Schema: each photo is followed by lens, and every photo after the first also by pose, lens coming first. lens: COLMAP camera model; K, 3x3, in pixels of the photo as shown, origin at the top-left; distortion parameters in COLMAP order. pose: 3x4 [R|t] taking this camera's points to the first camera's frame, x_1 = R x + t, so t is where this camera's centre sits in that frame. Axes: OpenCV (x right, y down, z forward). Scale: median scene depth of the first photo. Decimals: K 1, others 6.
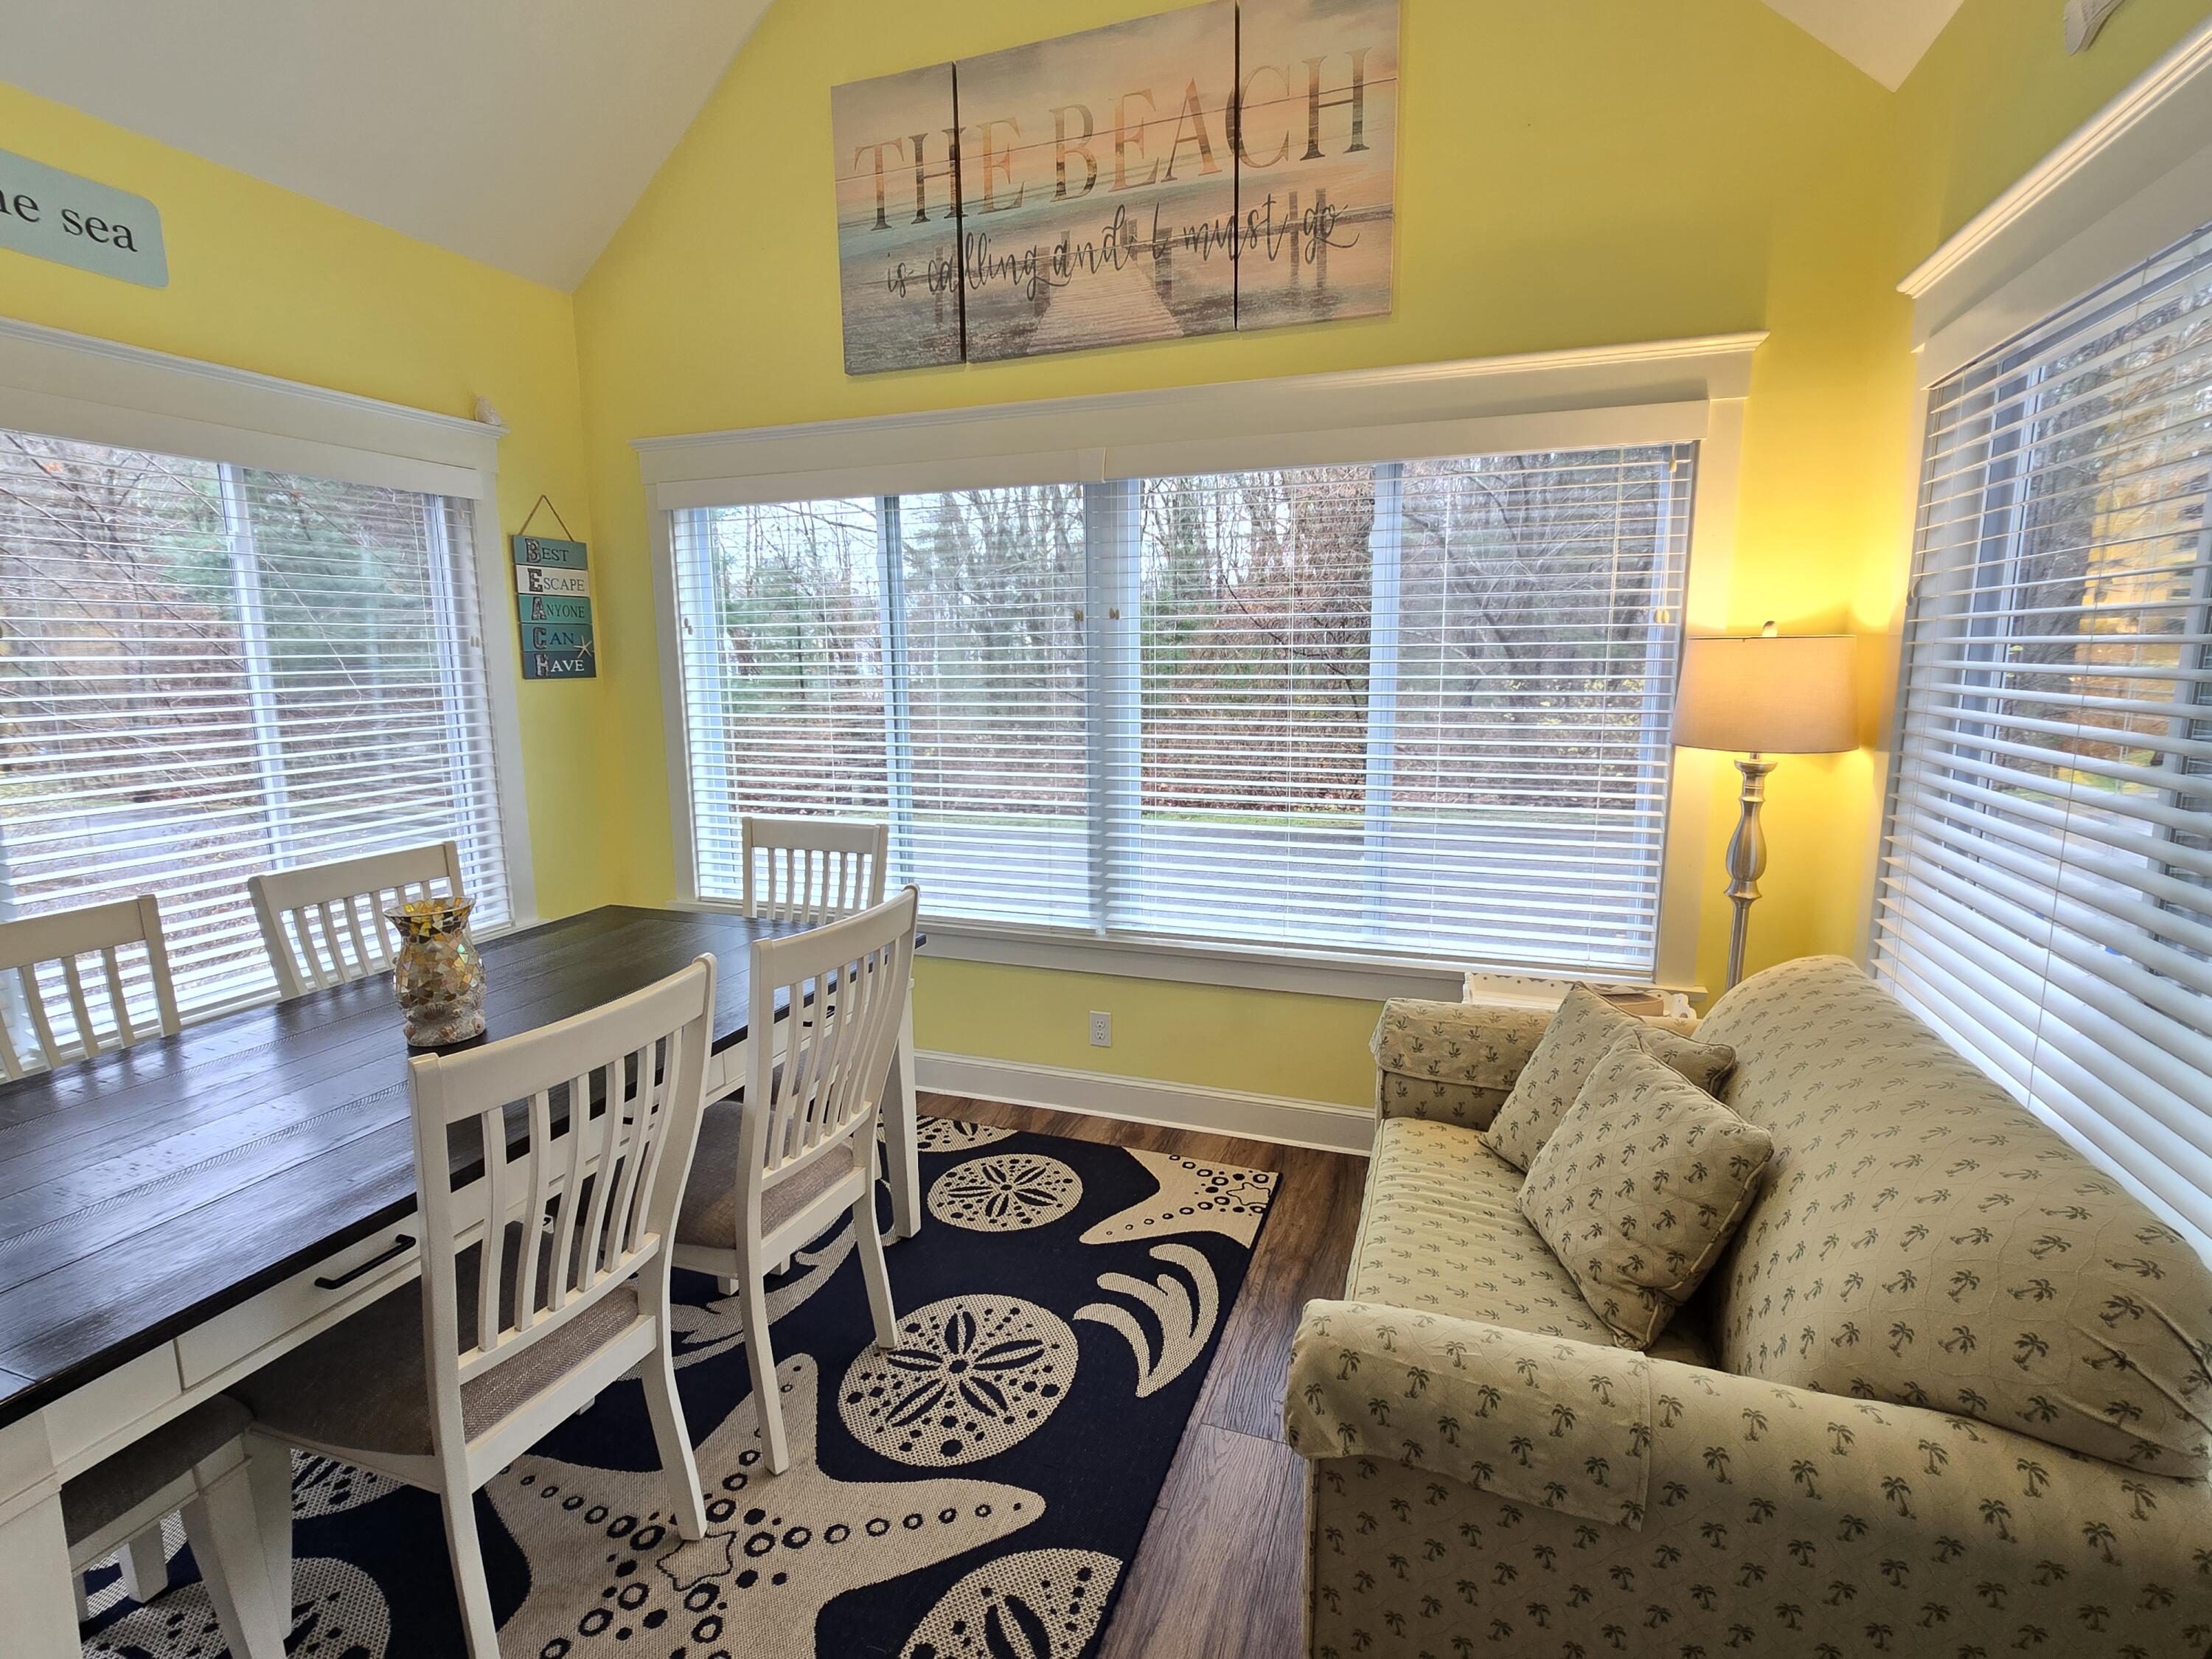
lens RADIAL K [[1051.5, 0, 1101.8], [0, 1051.5, 829.1], [0, 0, 1]] dist [-0.000066, -0.002805]
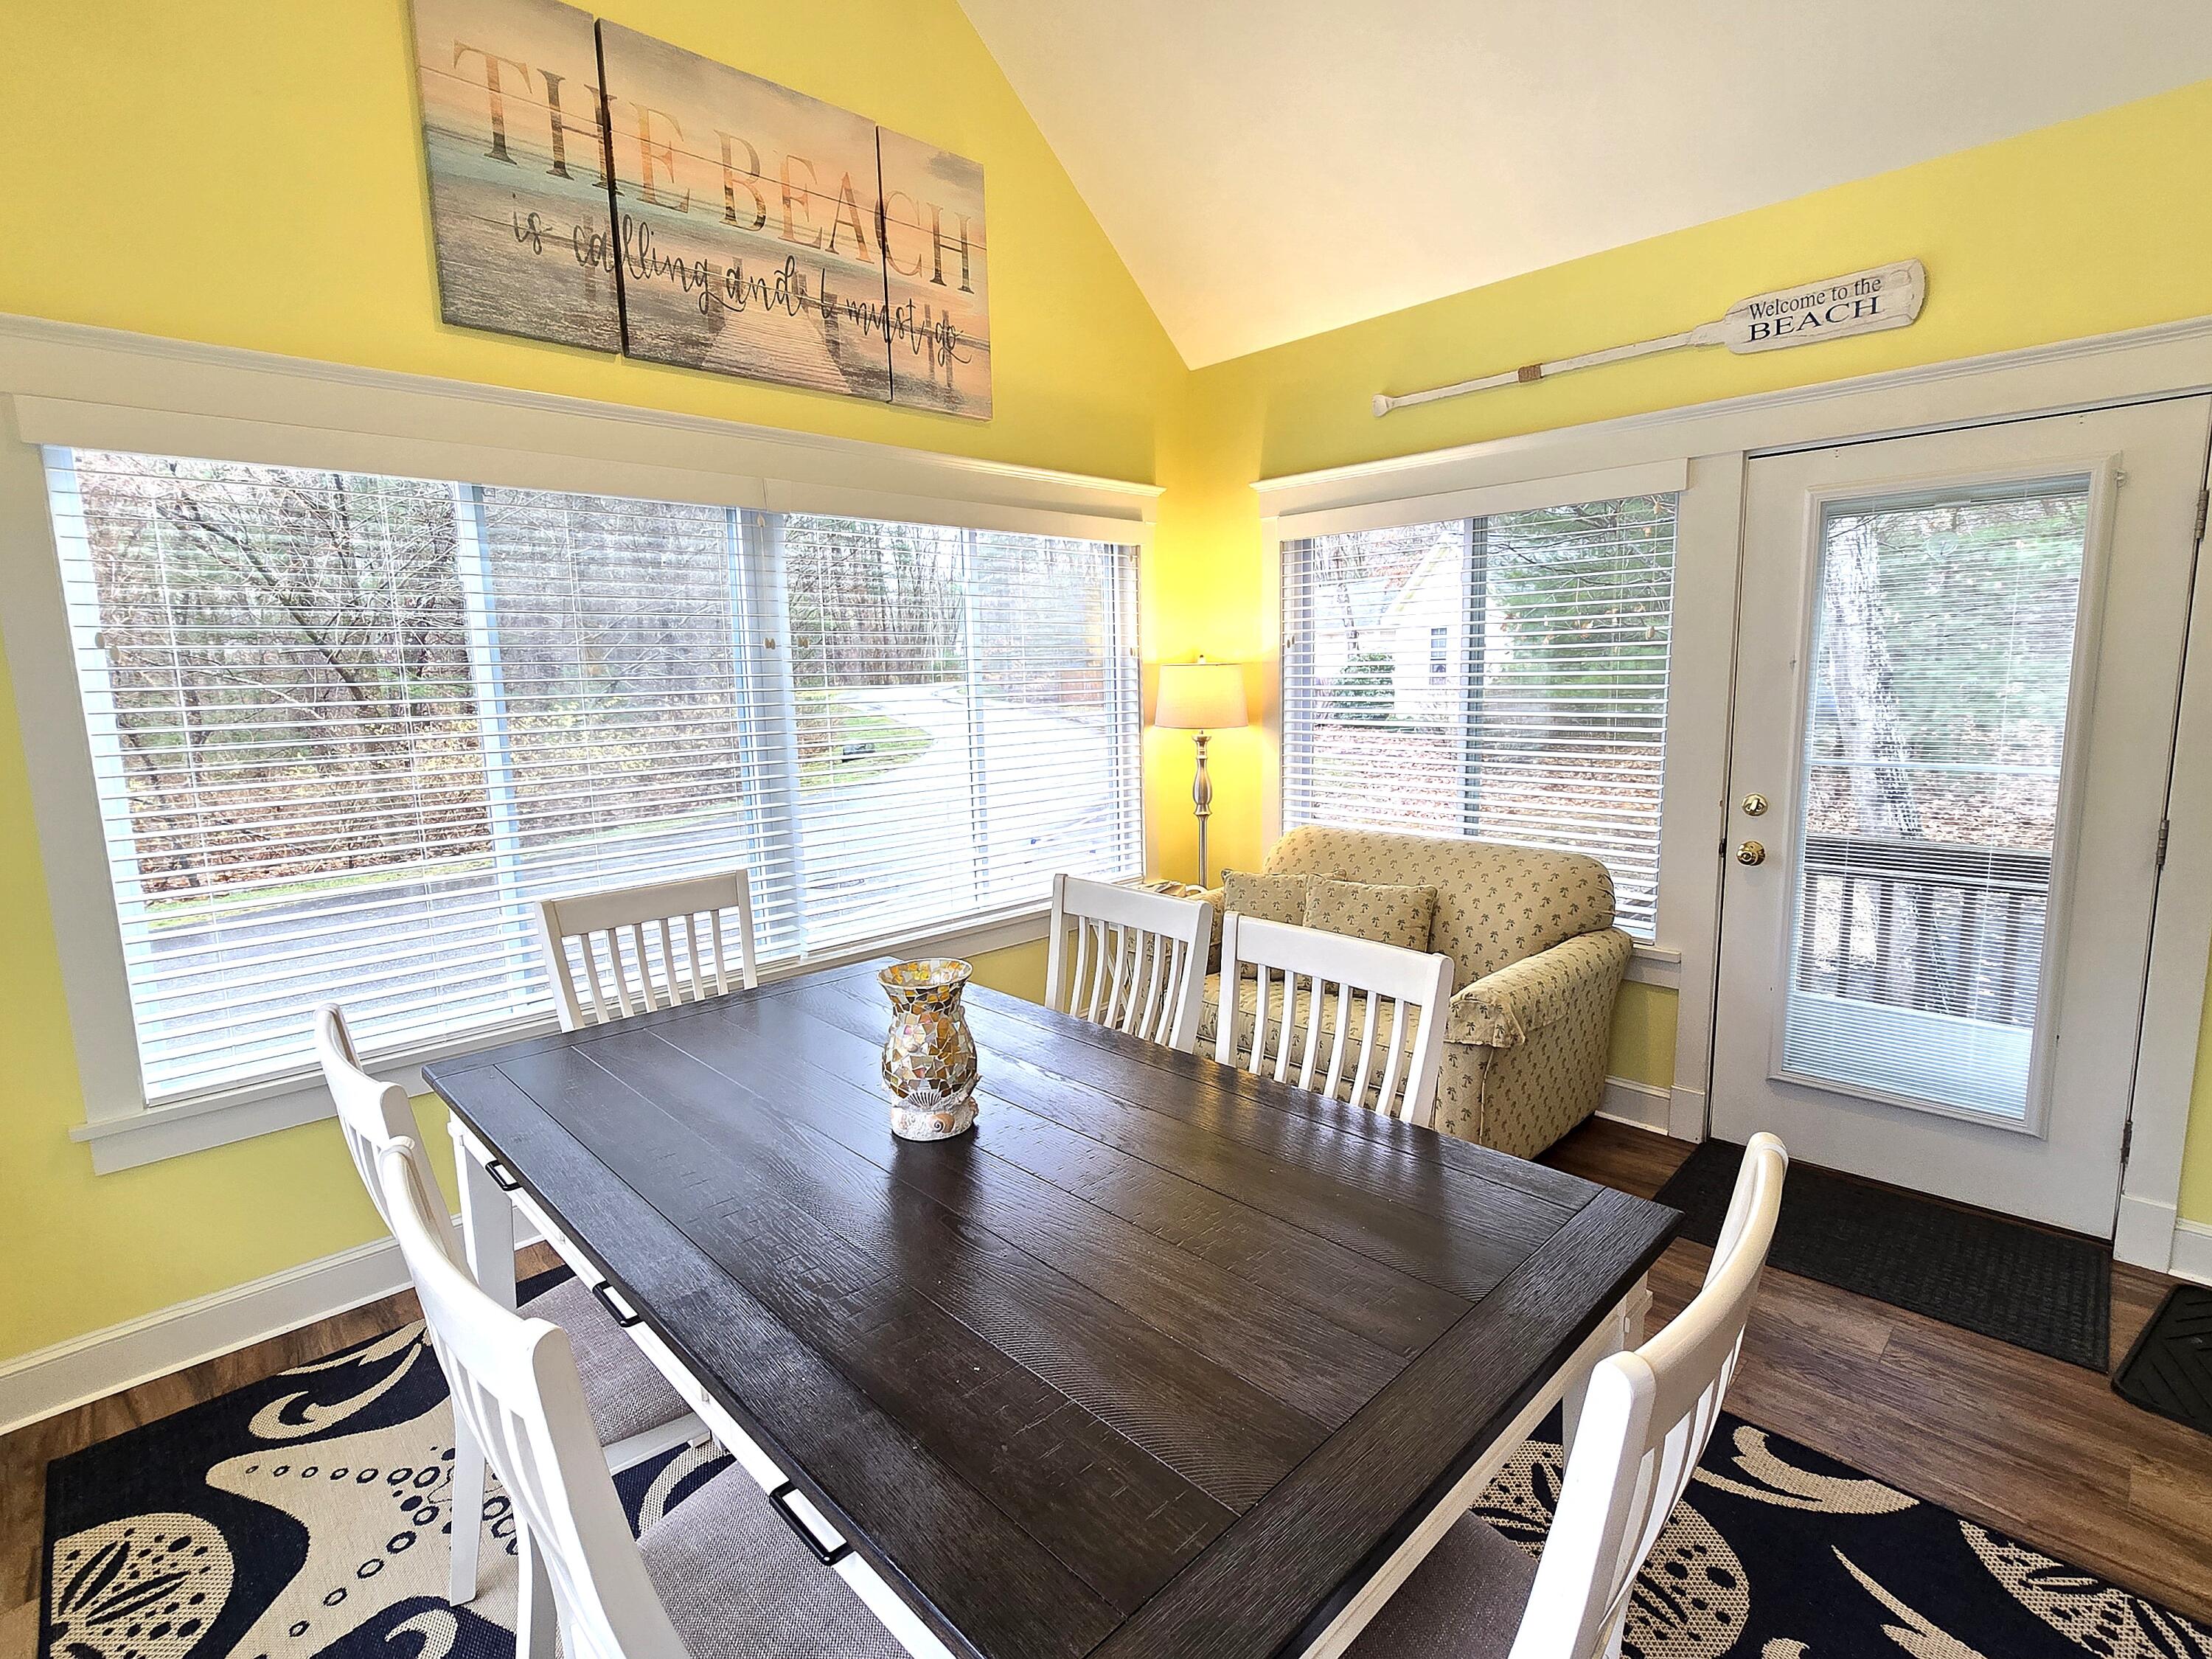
lens RADIAL K [[1051.5, 0, 1098.9], [0, 1051.5, 829.7], [0, 0, 1]] dist [-0.000066, -0.002805]
pose [[0.442920, -0.134855, 0.886361, -0.856574], [0.168838, 0.983481, 0.065262, -0.045215], [-0.880520, 0.120746, 0.458372, 0.315647]]
